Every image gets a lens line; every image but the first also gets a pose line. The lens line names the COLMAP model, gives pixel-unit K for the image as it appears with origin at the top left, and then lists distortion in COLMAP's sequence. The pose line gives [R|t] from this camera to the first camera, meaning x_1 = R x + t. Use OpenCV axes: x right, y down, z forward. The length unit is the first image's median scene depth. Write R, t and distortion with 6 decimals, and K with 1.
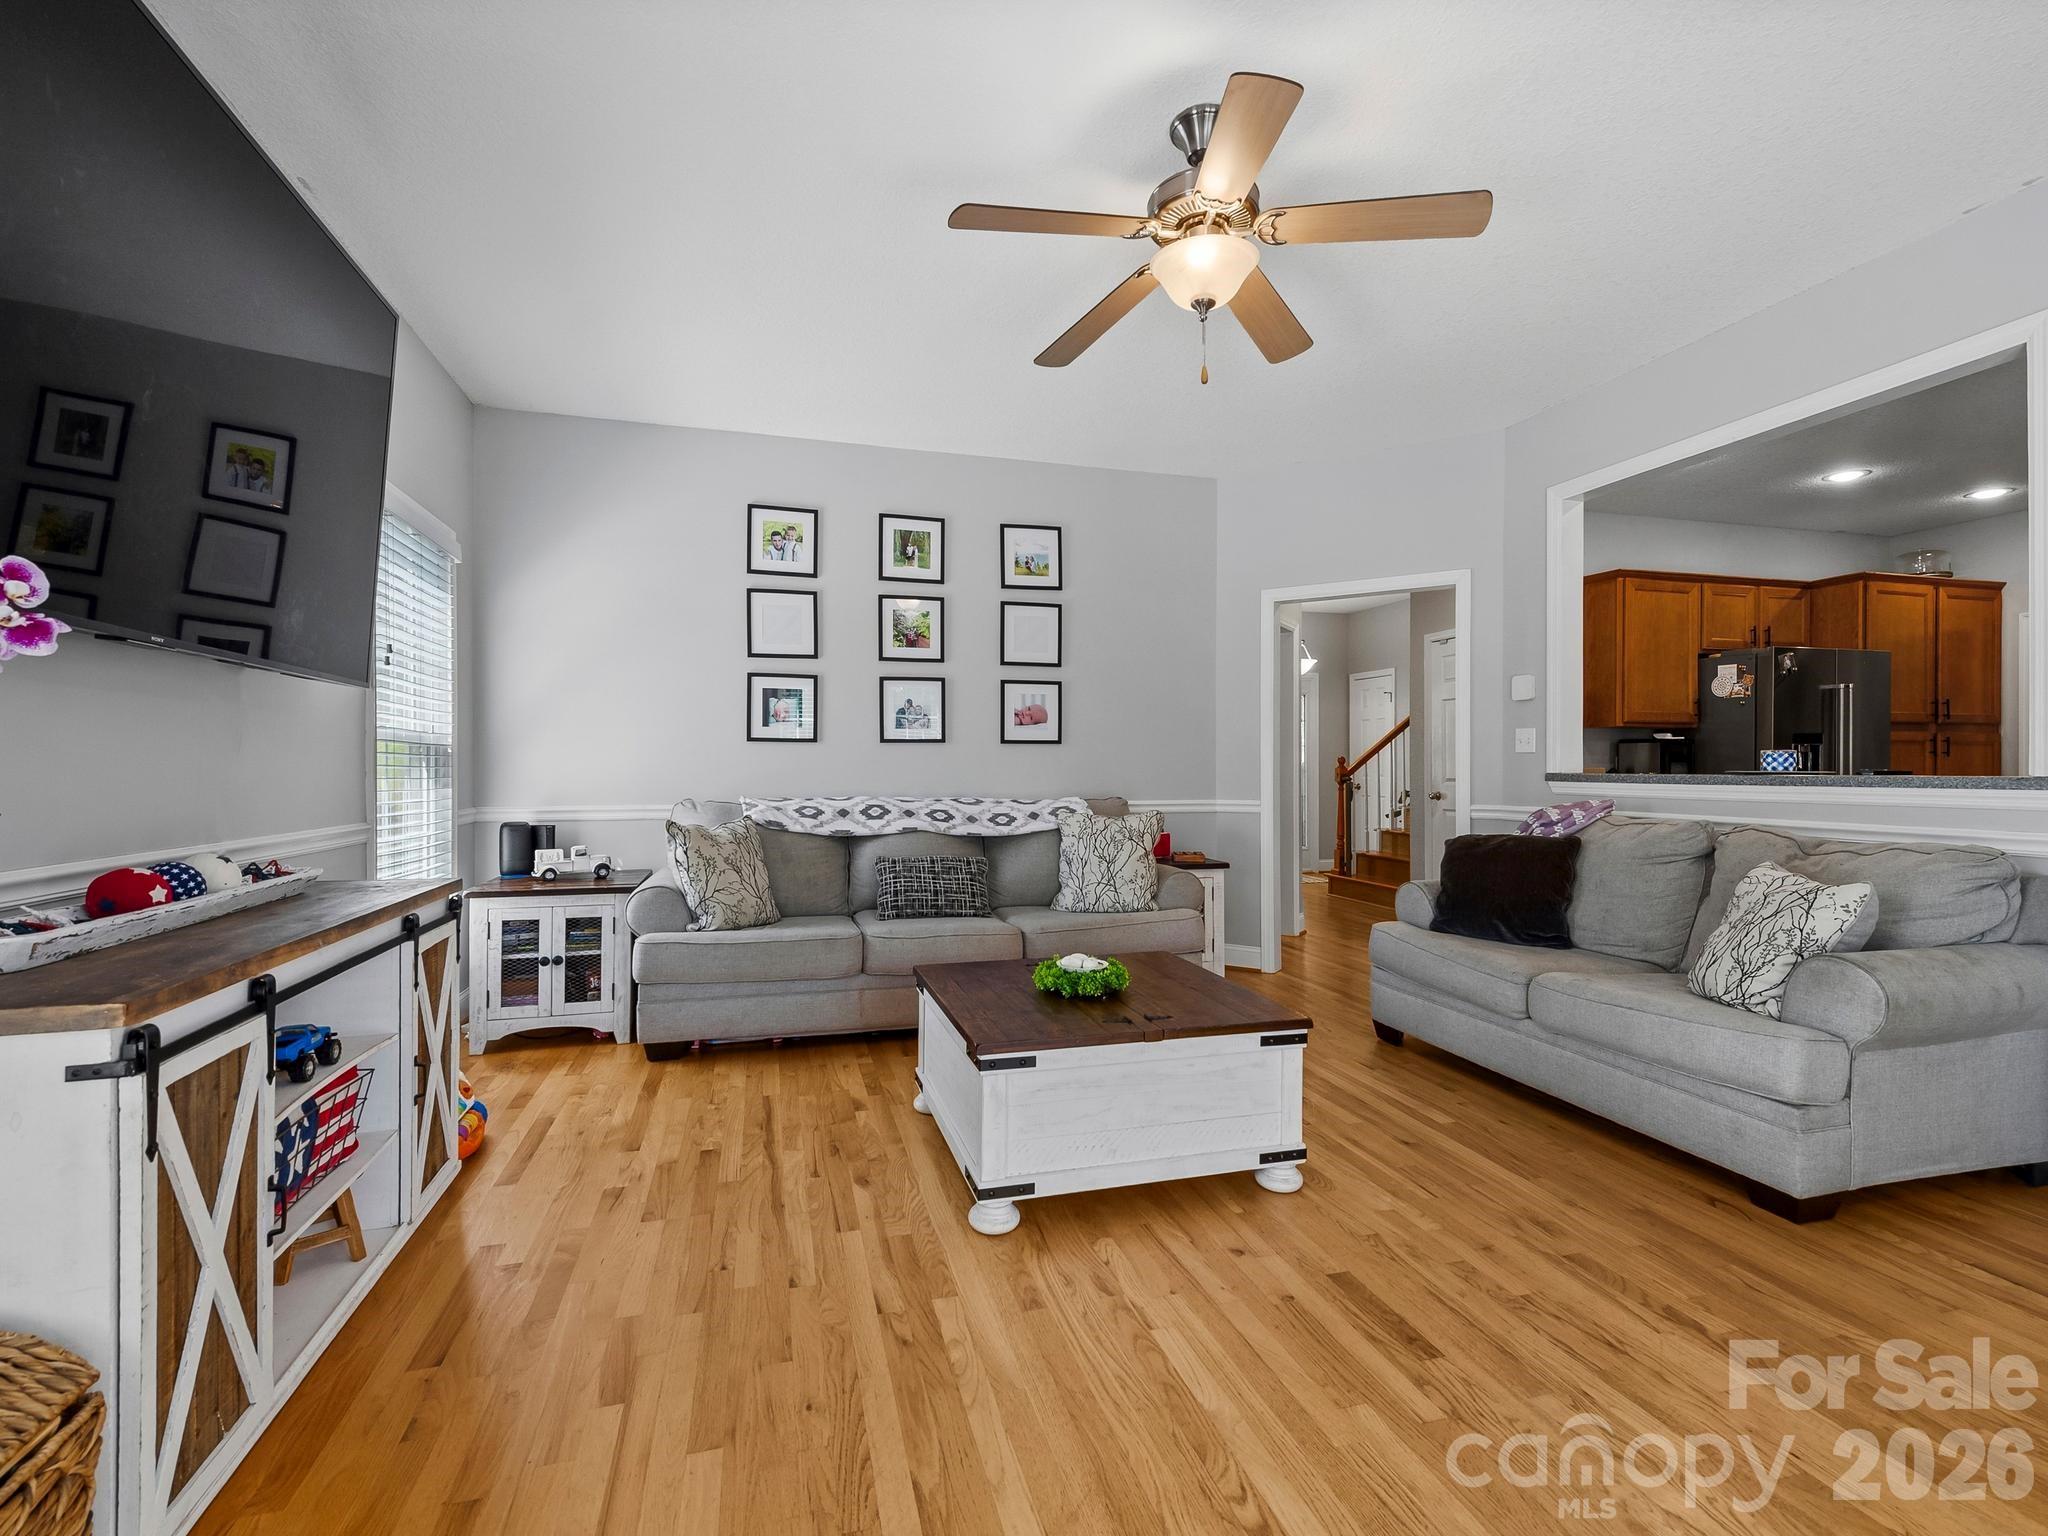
lens RADIAL K [[924.7, 0, 1023.2], [0, 924.7, 772.9], [0, 0, 1]] dist [0.010496, -0.001696]
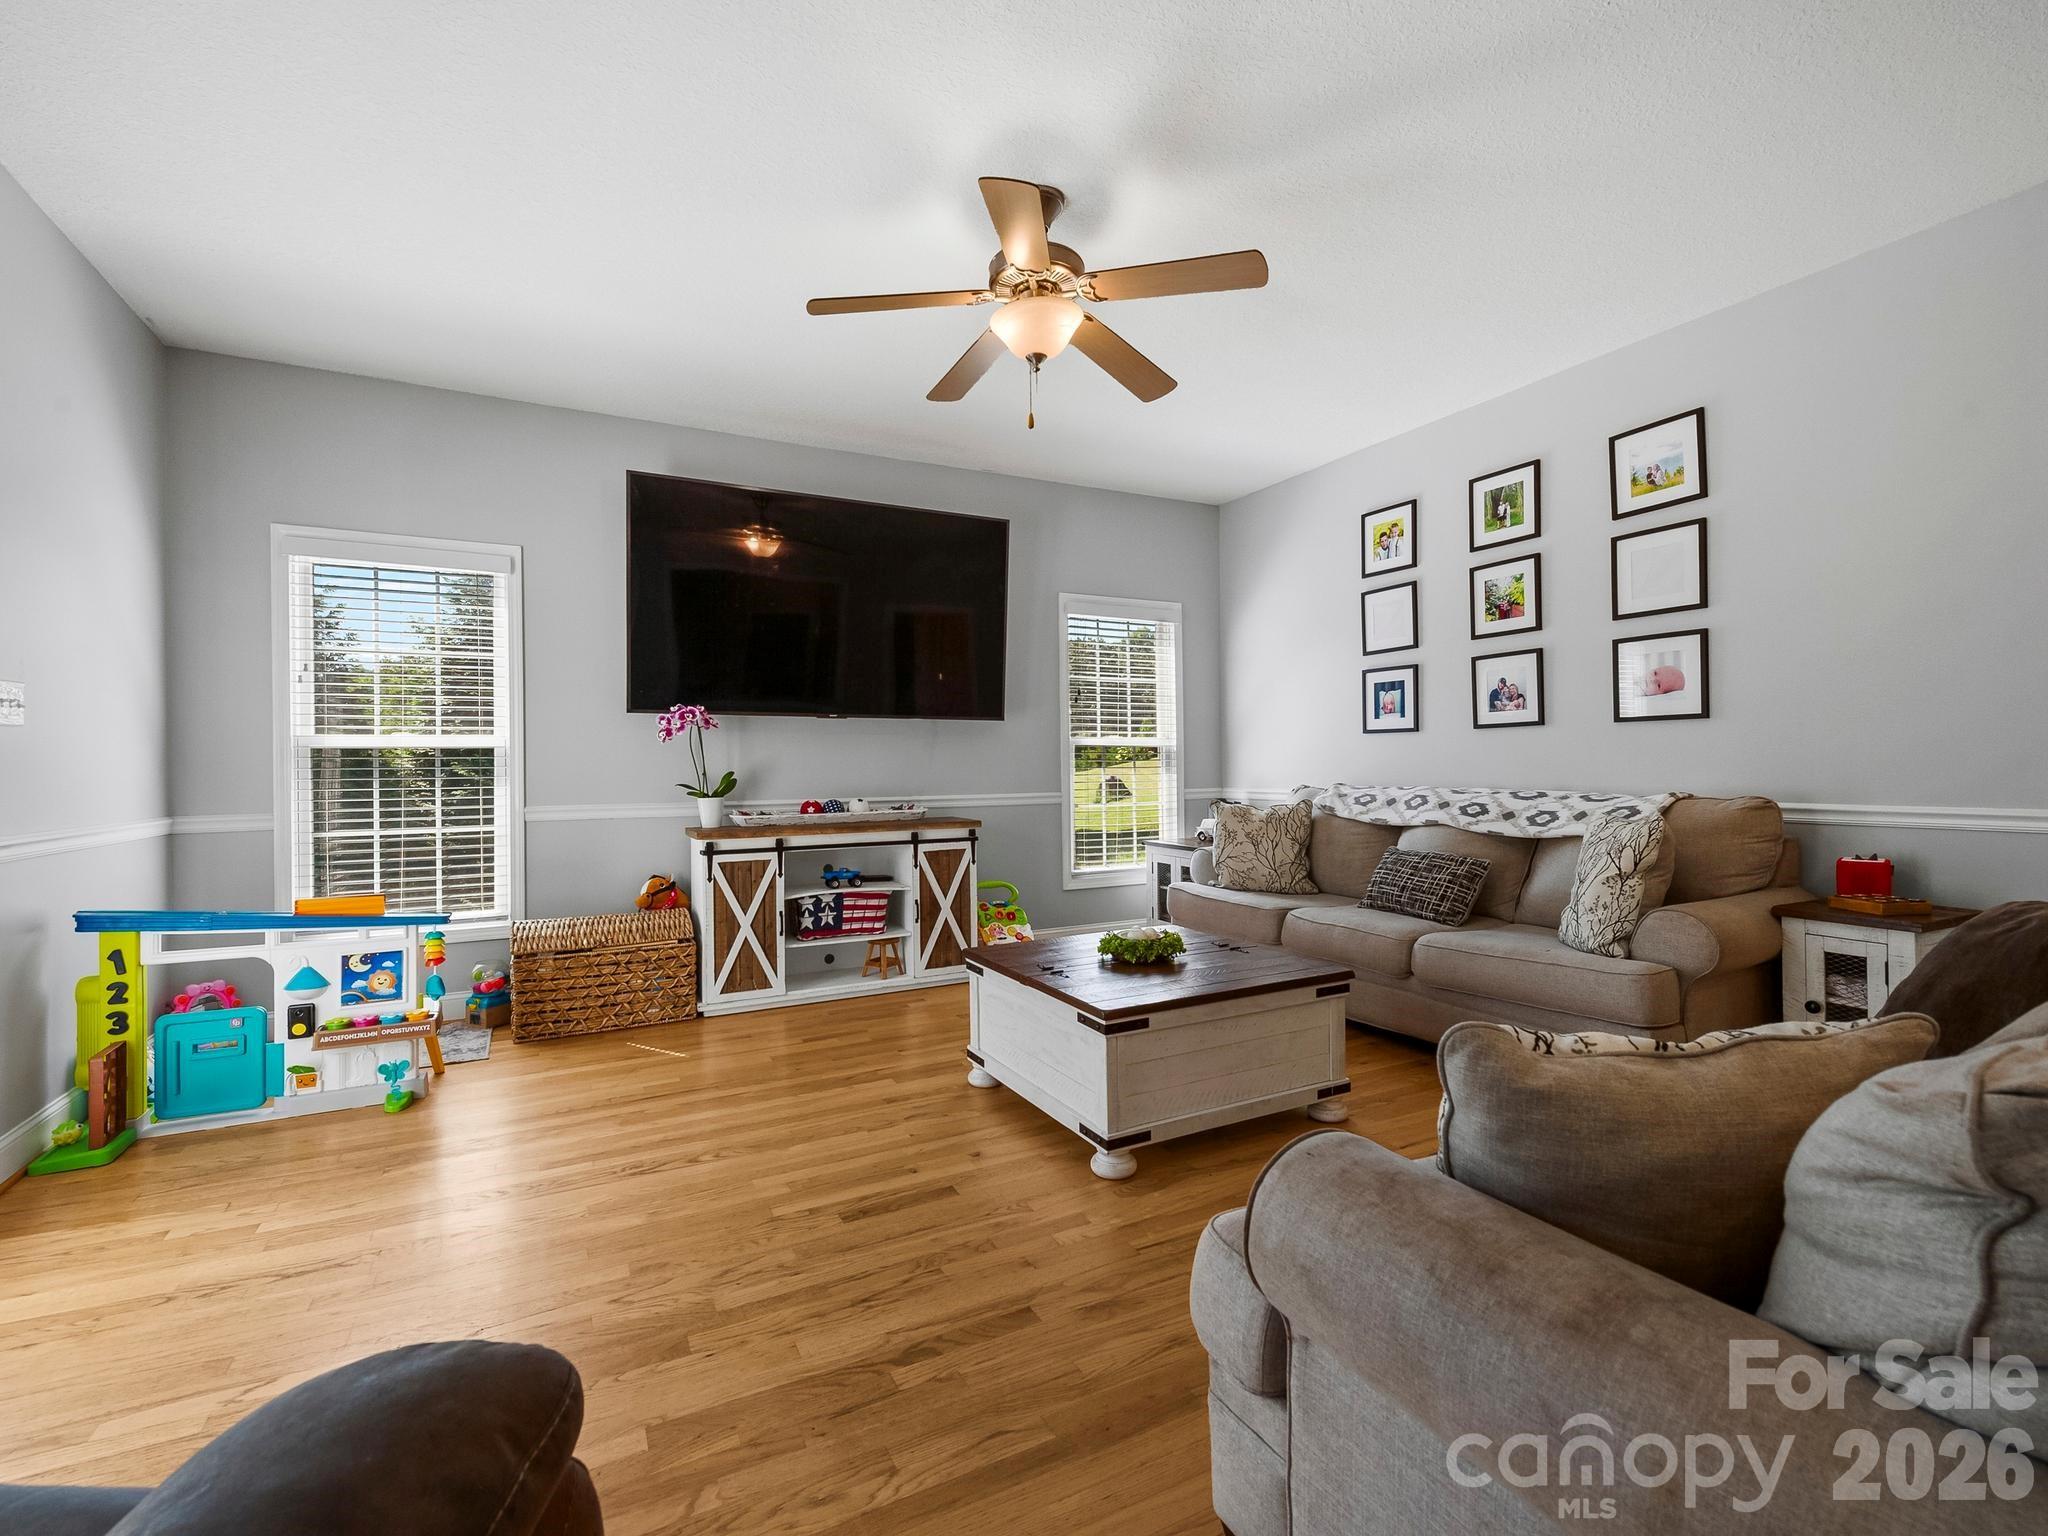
lens RADIAL K [[924.7, 0, 1025.2], [0, 924.7, 770.2], [0, 0, 1]] dist [0.010496, -0.001696]
pose [[0.200013, 0.002654, -0.979790, 0.732220], [0.007452, 0.999963, 0.004230, 0.001590], [0.979765, -0.008147, 0.199986, 0.417187]]
